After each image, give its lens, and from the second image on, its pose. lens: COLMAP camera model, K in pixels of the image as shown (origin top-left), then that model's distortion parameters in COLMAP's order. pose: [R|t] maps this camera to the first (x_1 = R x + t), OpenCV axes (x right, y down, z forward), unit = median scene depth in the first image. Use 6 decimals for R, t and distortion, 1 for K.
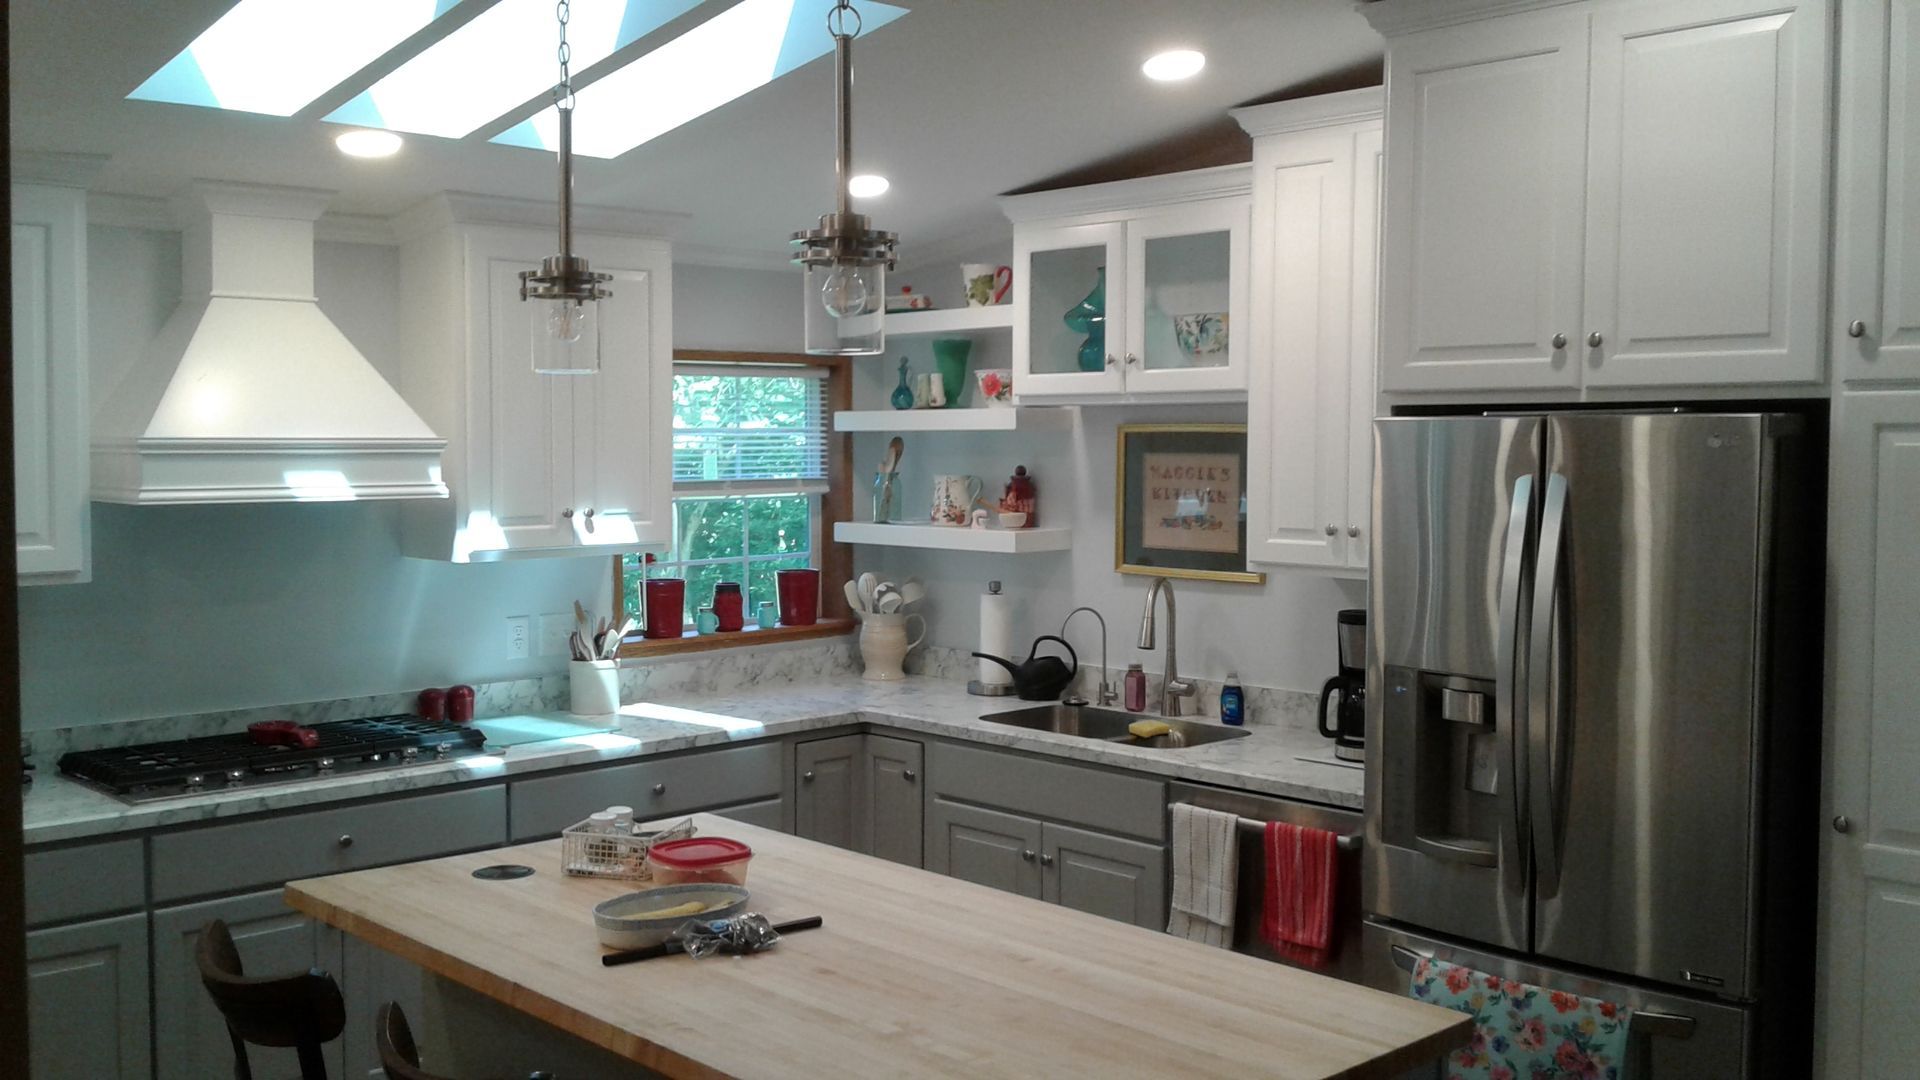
lens RADIAL K [[1801.8, 0, 960.0], [0, 1801.8, 540.0], [0, 0, 1]] dist [0.016692, 0.005282]
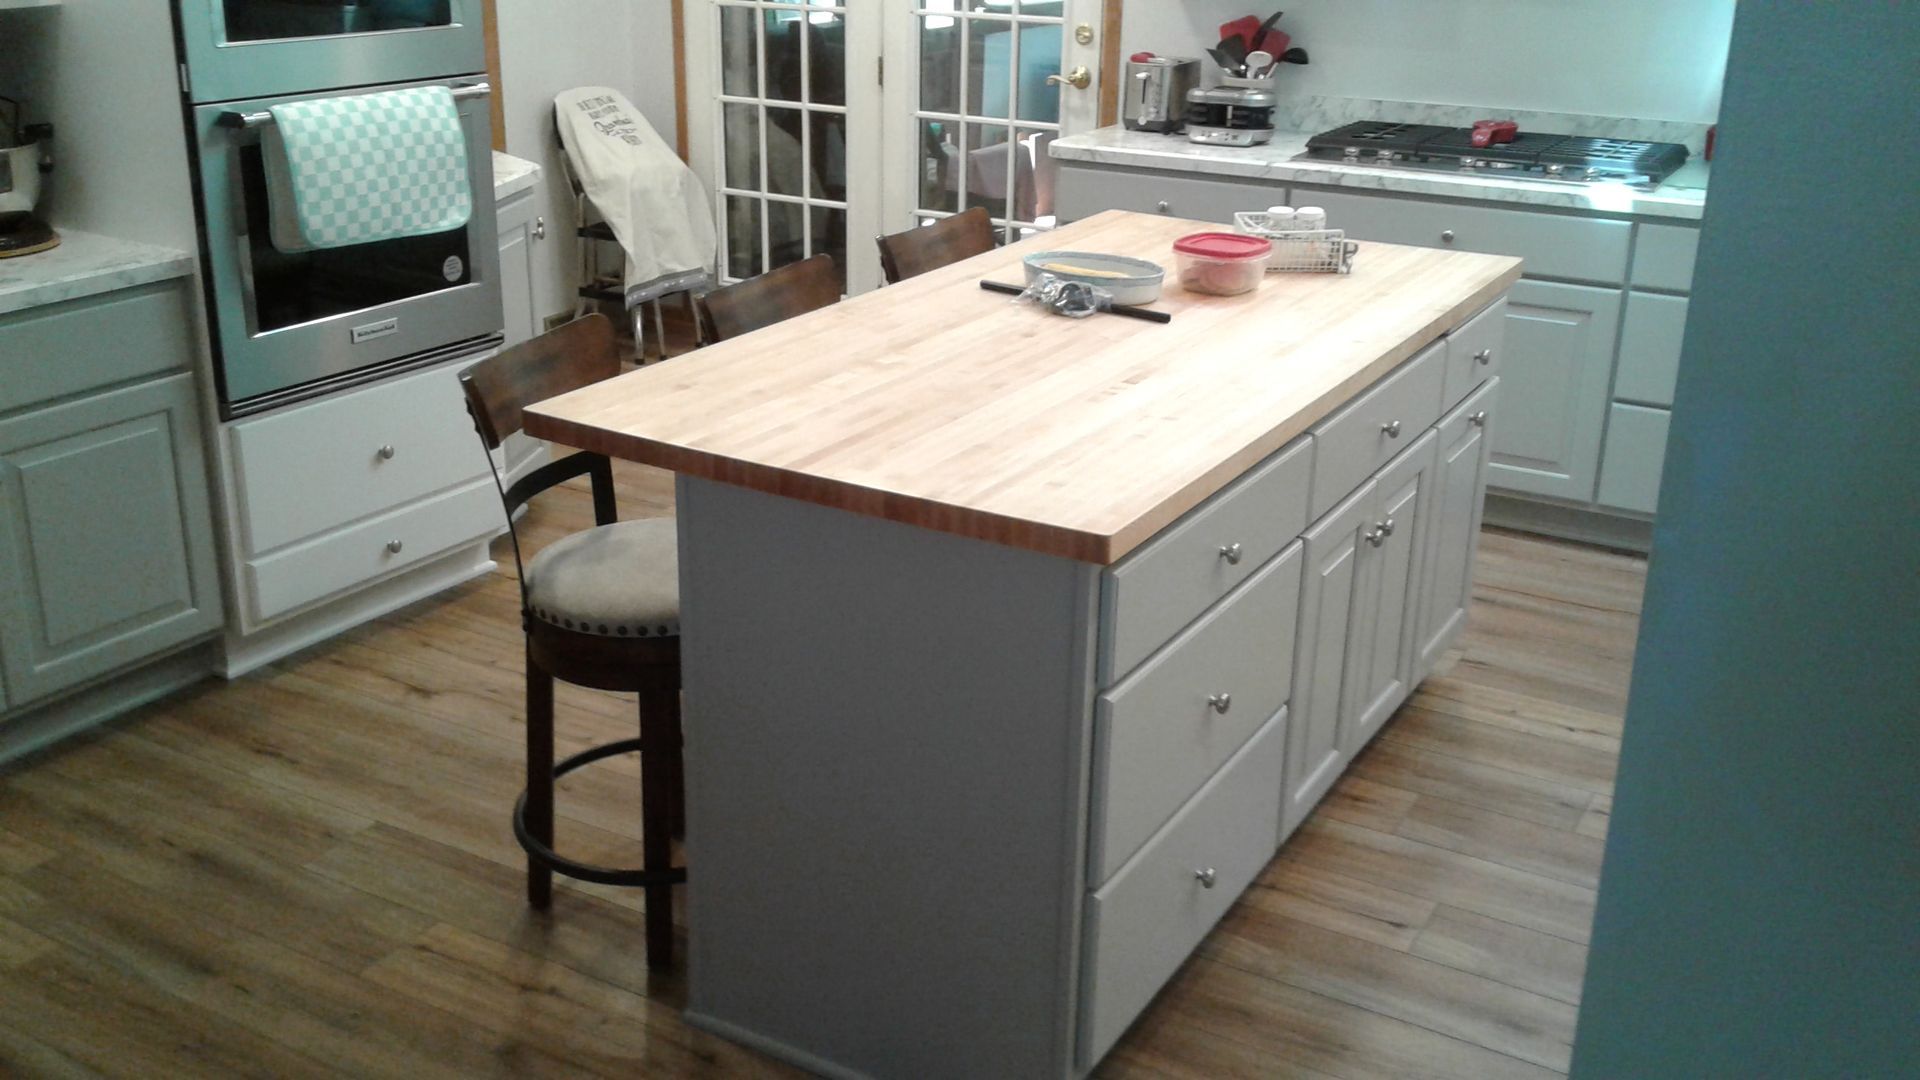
lens RADIAL K [[1801.8, 0, 960.0], [0, 1801.8, 540.0], [0, 0, 1]] dist [0.016692, 0.005282]
pose [[0.278289, 0.344840, -0.896460, 0.630030], [-0.065302, 0.937962, 0.340532, -0.010562], [0.958275, -0.036226, 0.283543, 0.428388]]
